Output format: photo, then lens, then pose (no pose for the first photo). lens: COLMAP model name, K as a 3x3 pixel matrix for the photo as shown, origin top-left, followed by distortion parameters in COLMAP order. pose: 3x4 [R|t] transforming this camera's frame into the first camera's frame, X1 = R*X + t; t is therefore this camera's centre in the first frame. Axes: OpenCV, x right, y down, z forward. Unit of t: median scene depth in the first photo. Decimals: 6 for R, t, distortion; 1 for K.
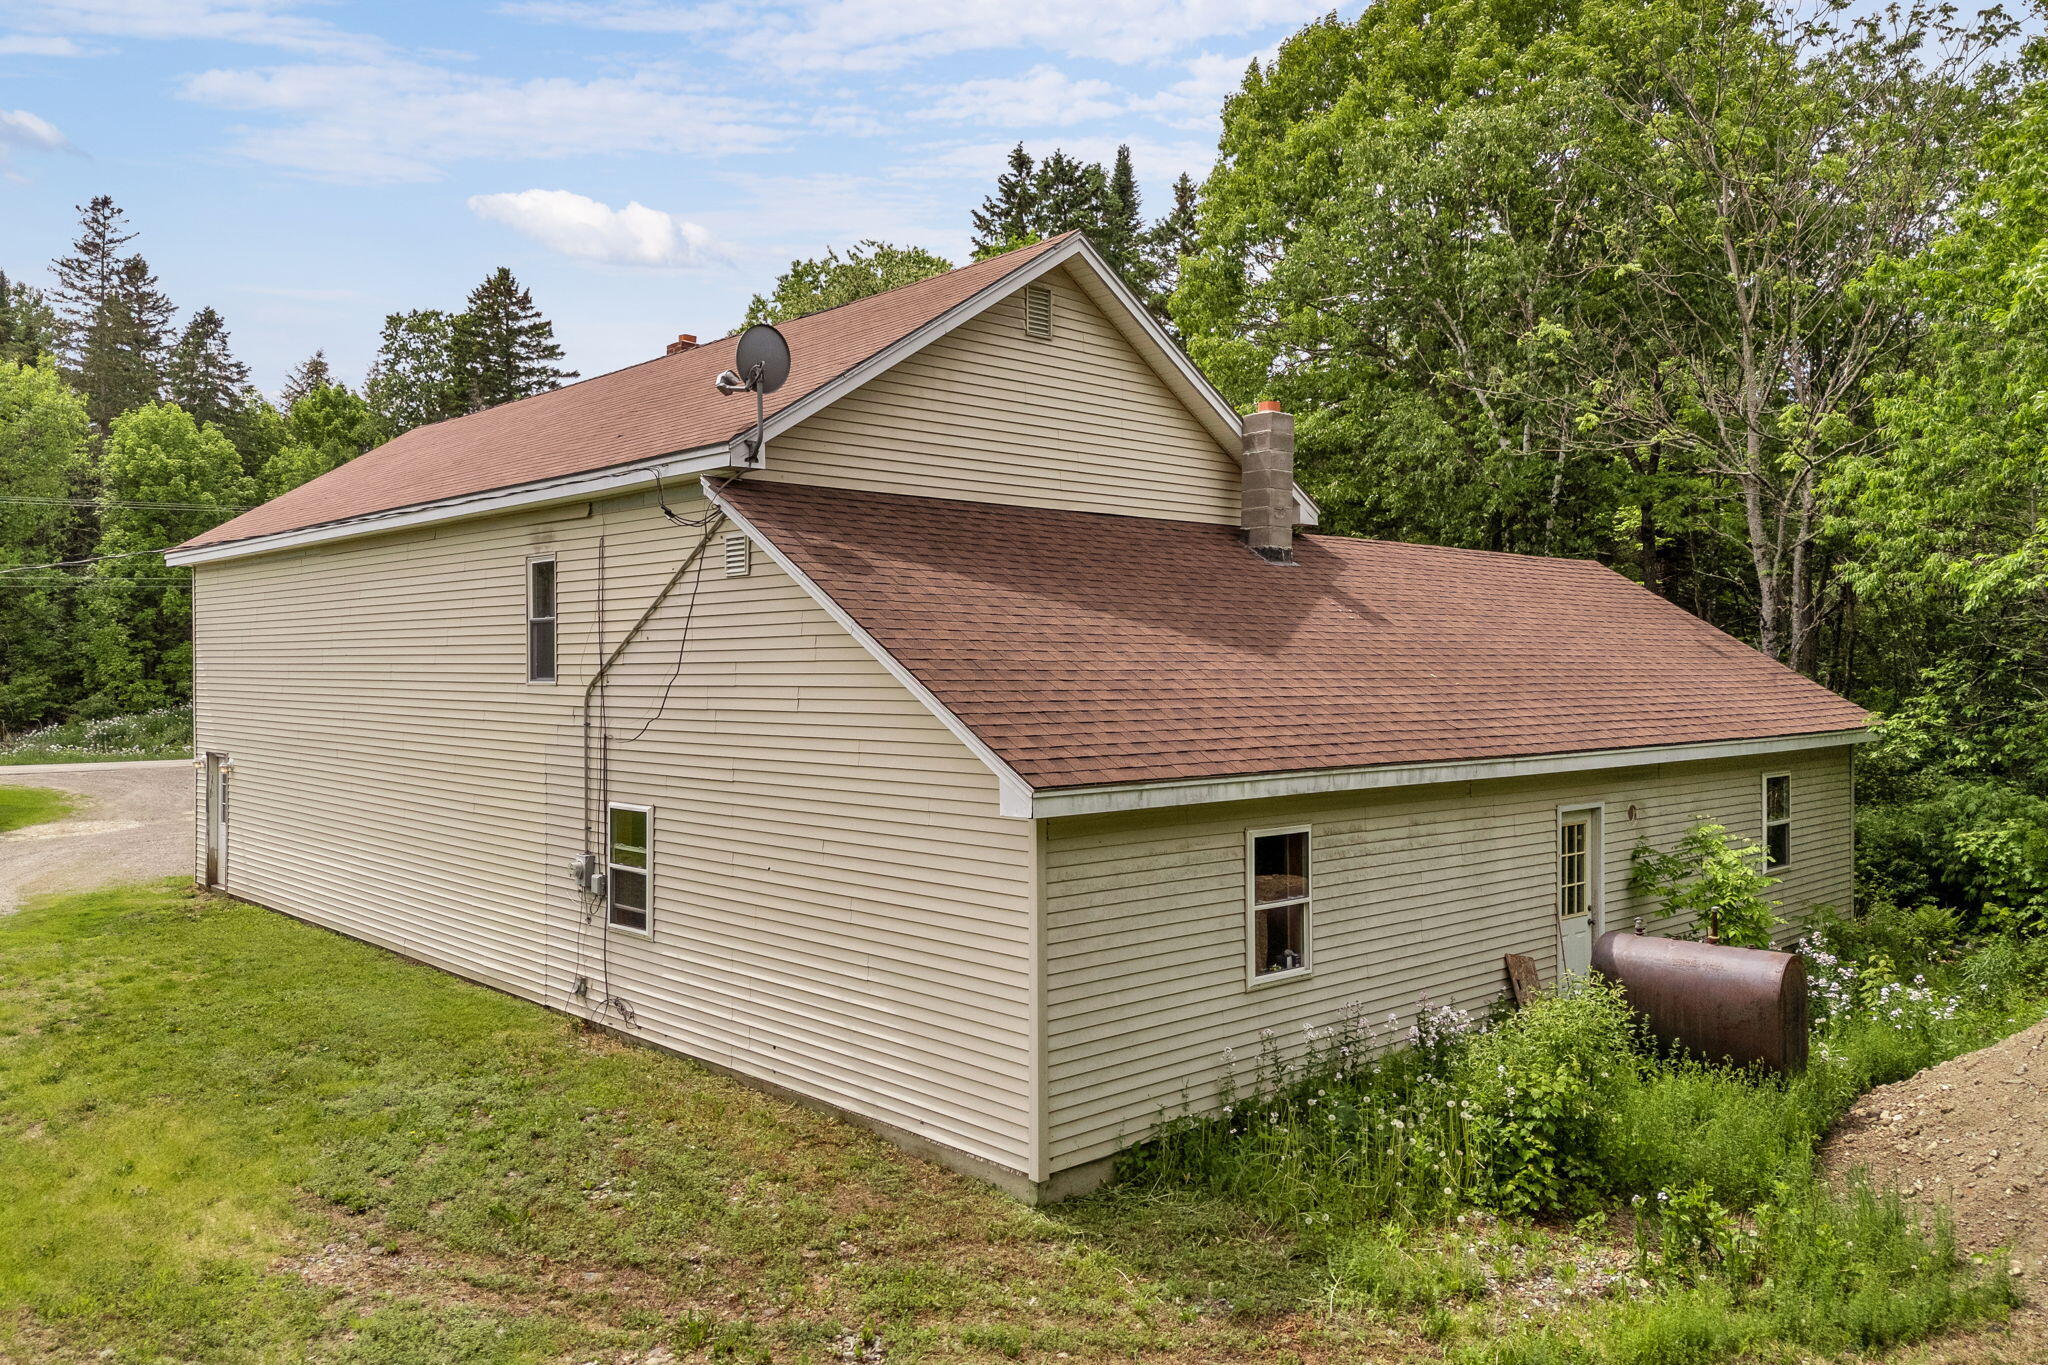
lens RADIAL K [[1530.5, 0, 1029.1], [0, 1530.5, 675.4], [0, 0, 1]] dist [0.084099, -0.096572]
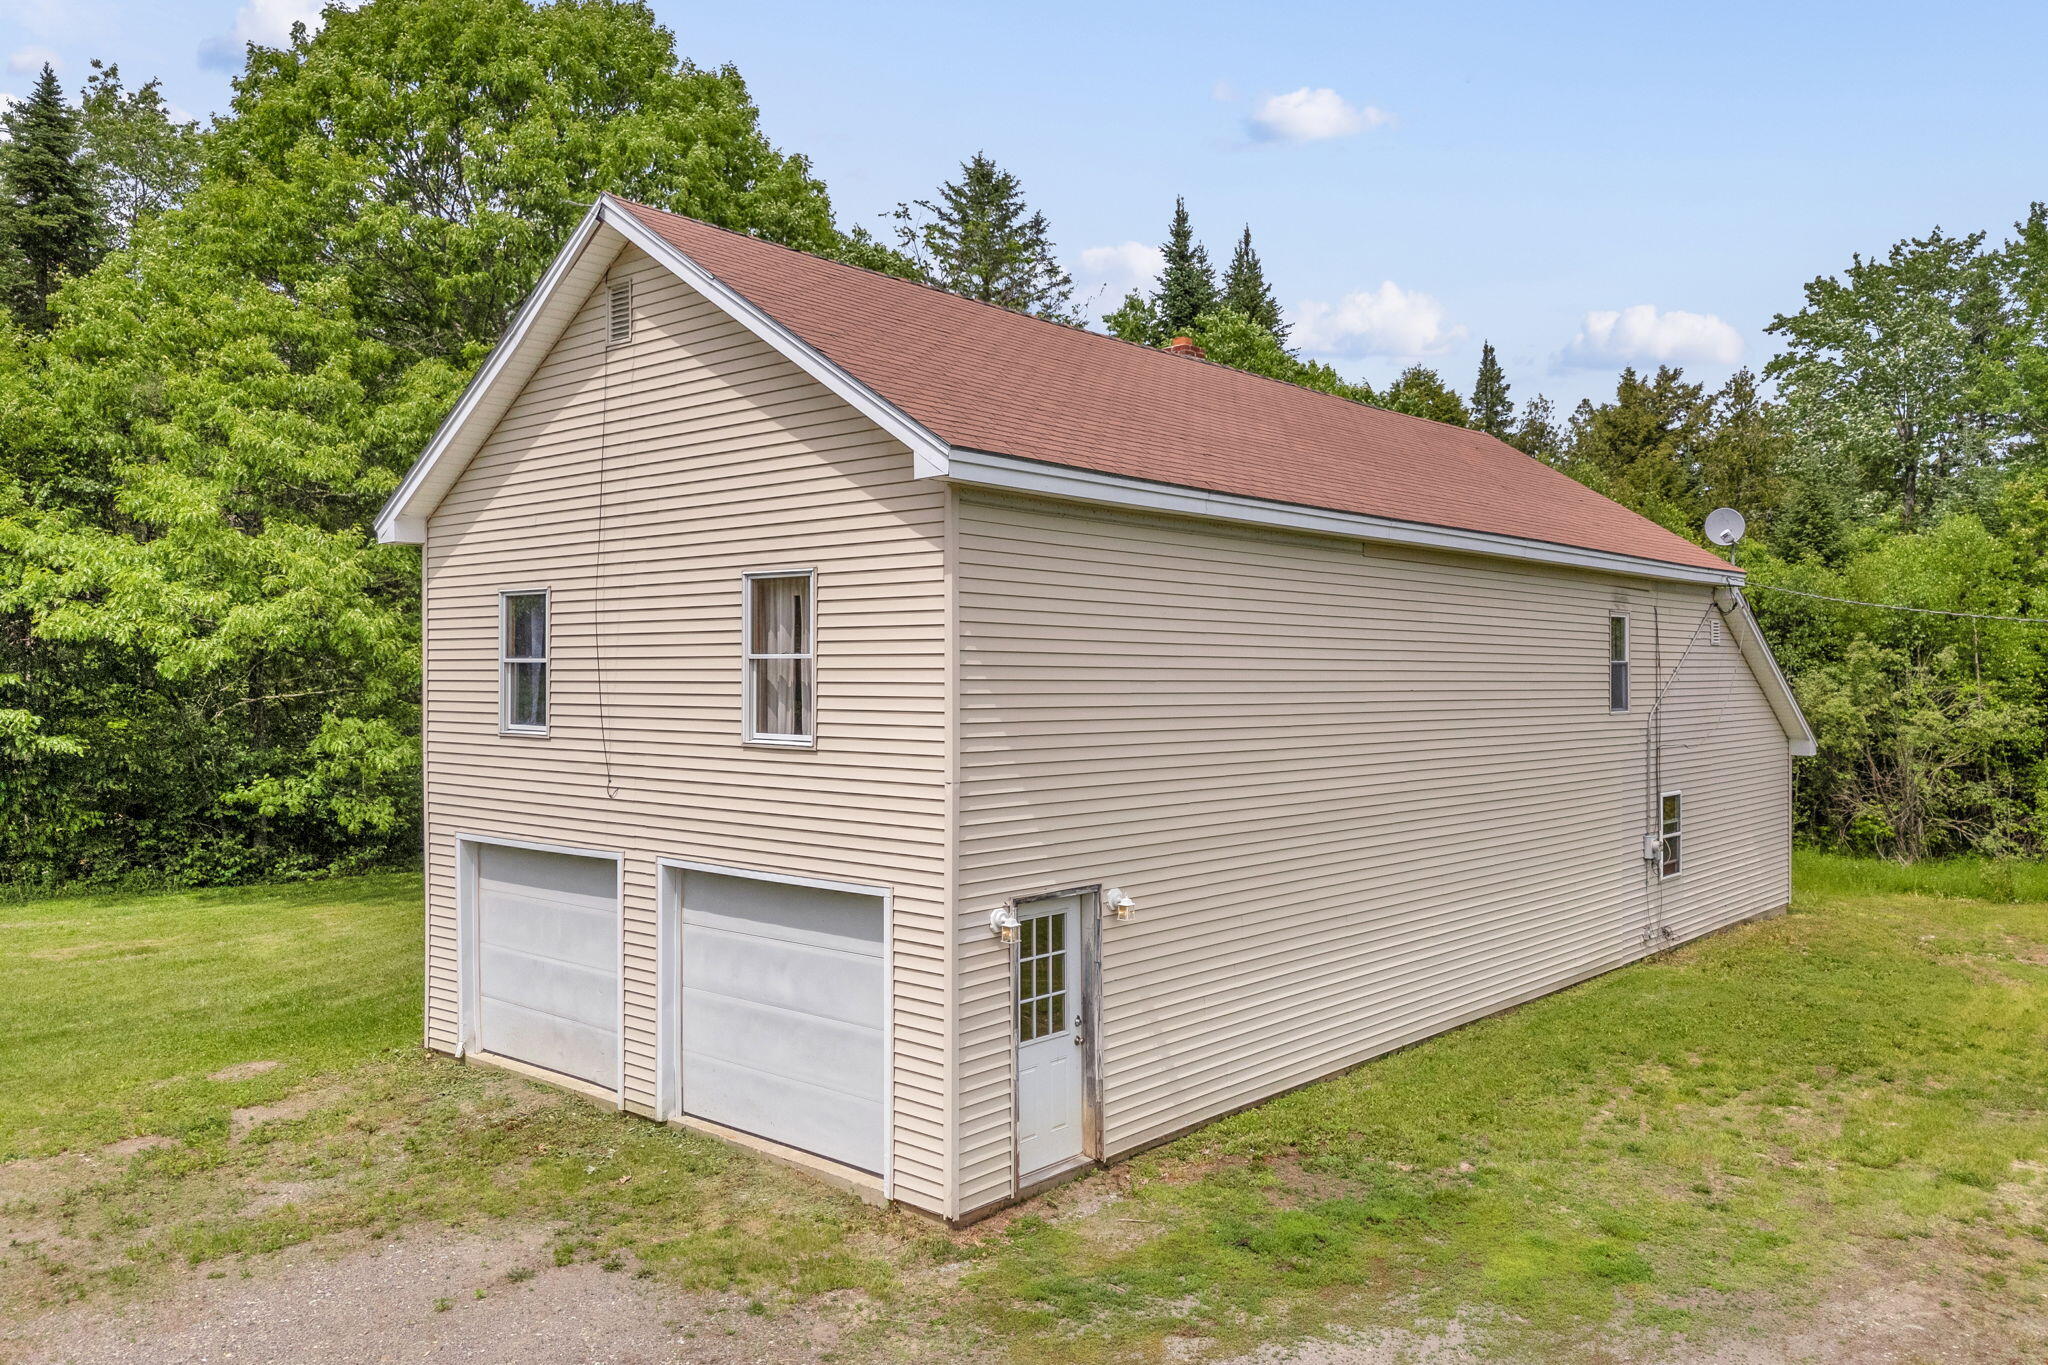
lens RADIAL K [[1530.5, 0, 1029.1], [0, 1530.5, 675.4], [0, 0, 1]] dist [0.084099, -0.096572]
pose [[-0.102970, 0.003048, 0.994680, -1.584314], [0.001058, 0.999995, -0.002954, -0.023093], [-0.994684, 0.000748, -0.102972, 1.671001]]
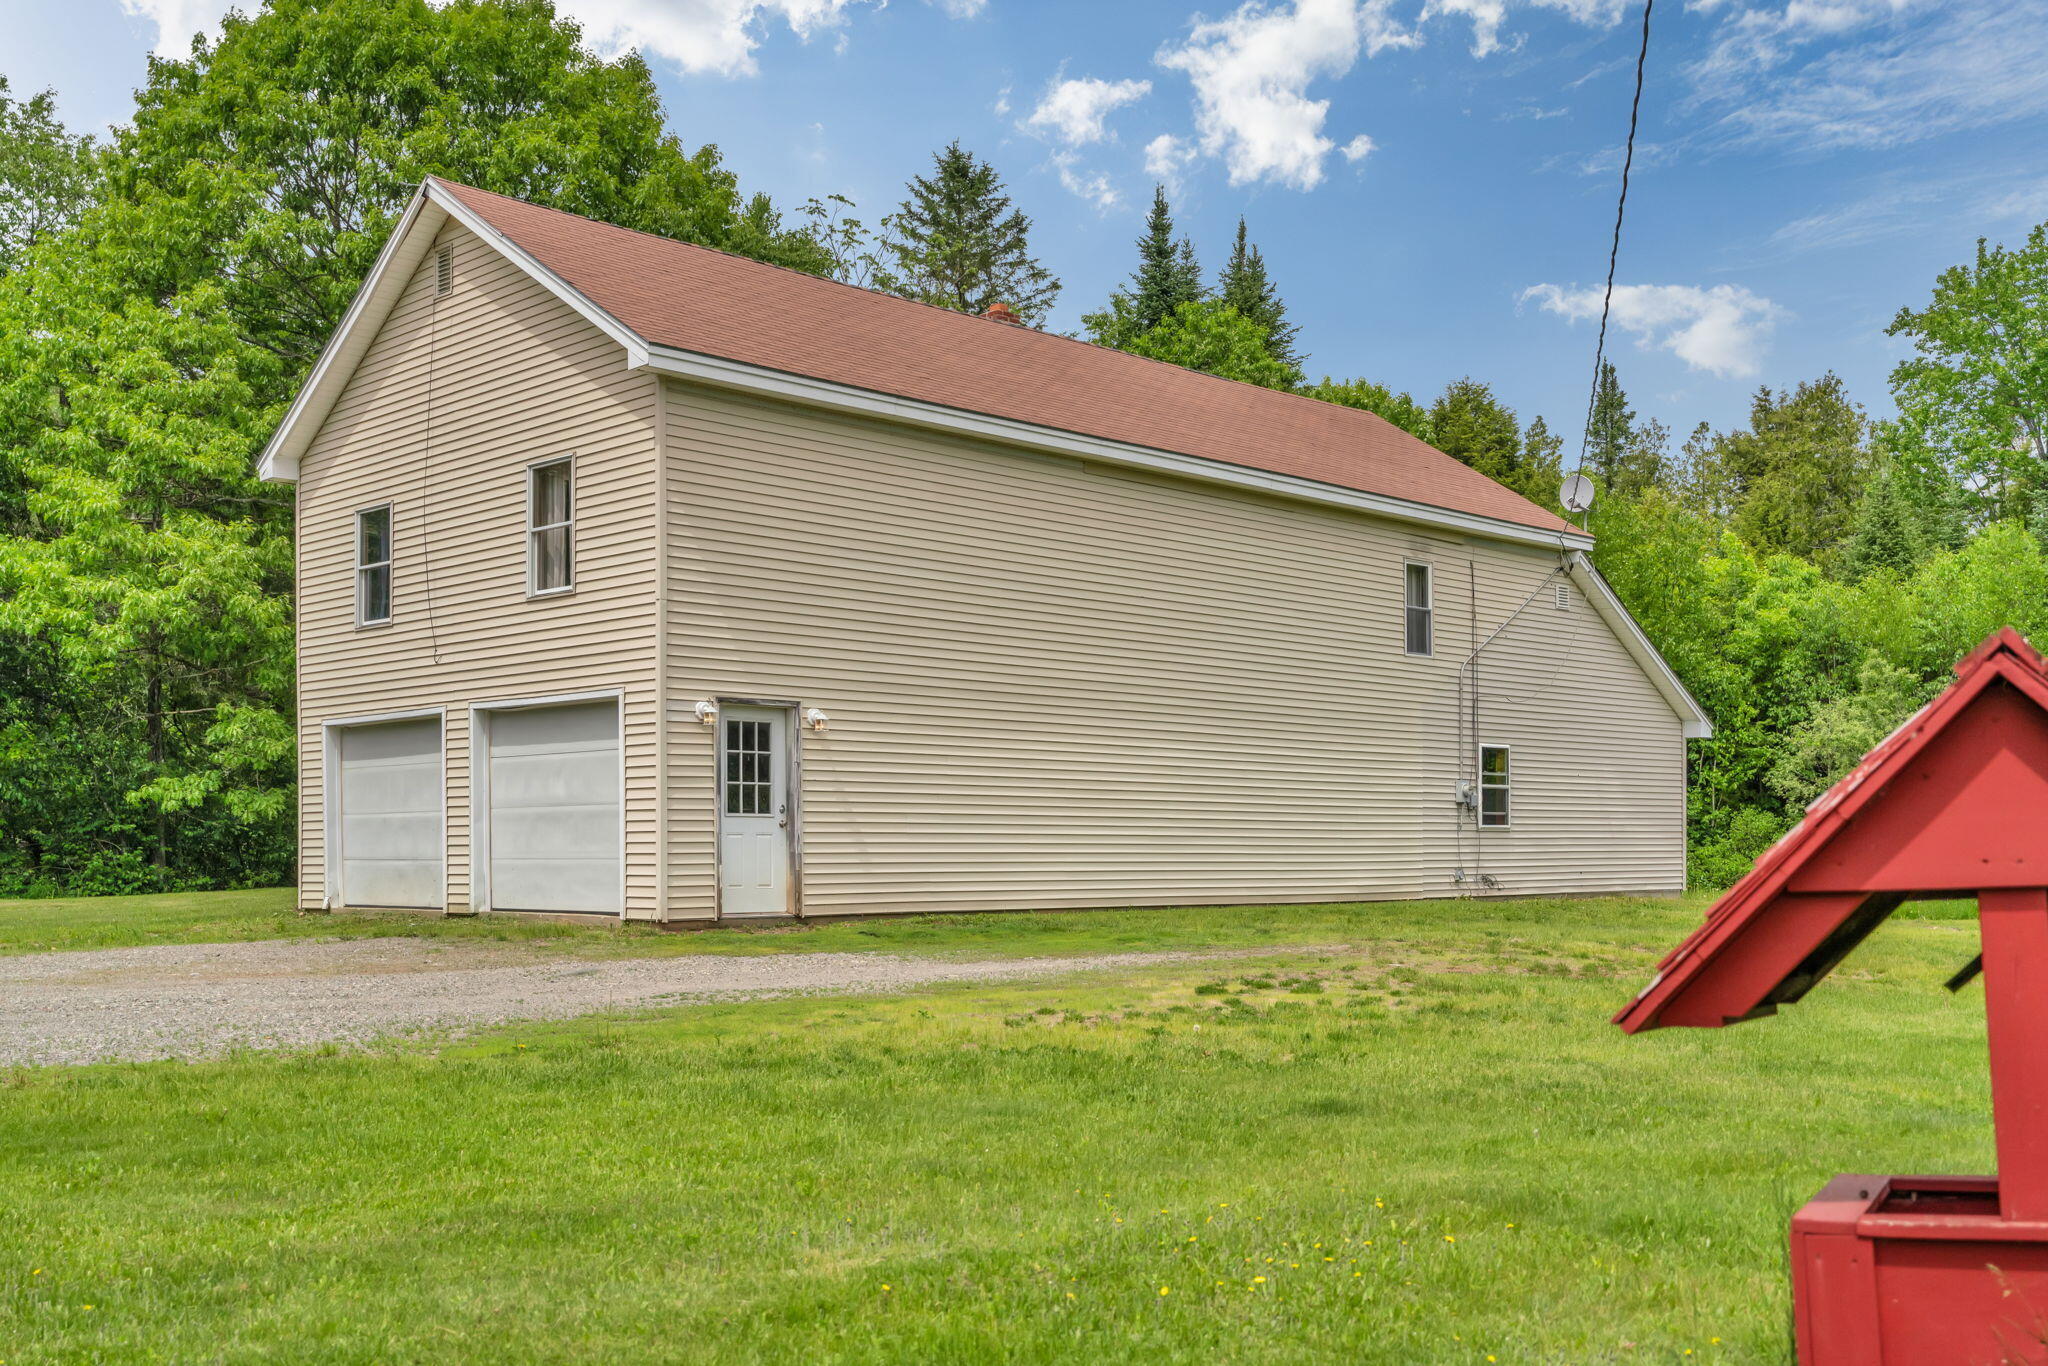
lens RADIAL K [[2070.1, 0, 1003.1], [0, 2070.1, 828.4], [0, 0, 1]] dist [-0.004322, 0.007684]
pose [[-0.034590, 0.012020, 0.999329, -2.152886], [0.003633, 0.999923, -0.011902, 0.178878], [-0.999395, 0.003219, -0.034631, 1.470100]]
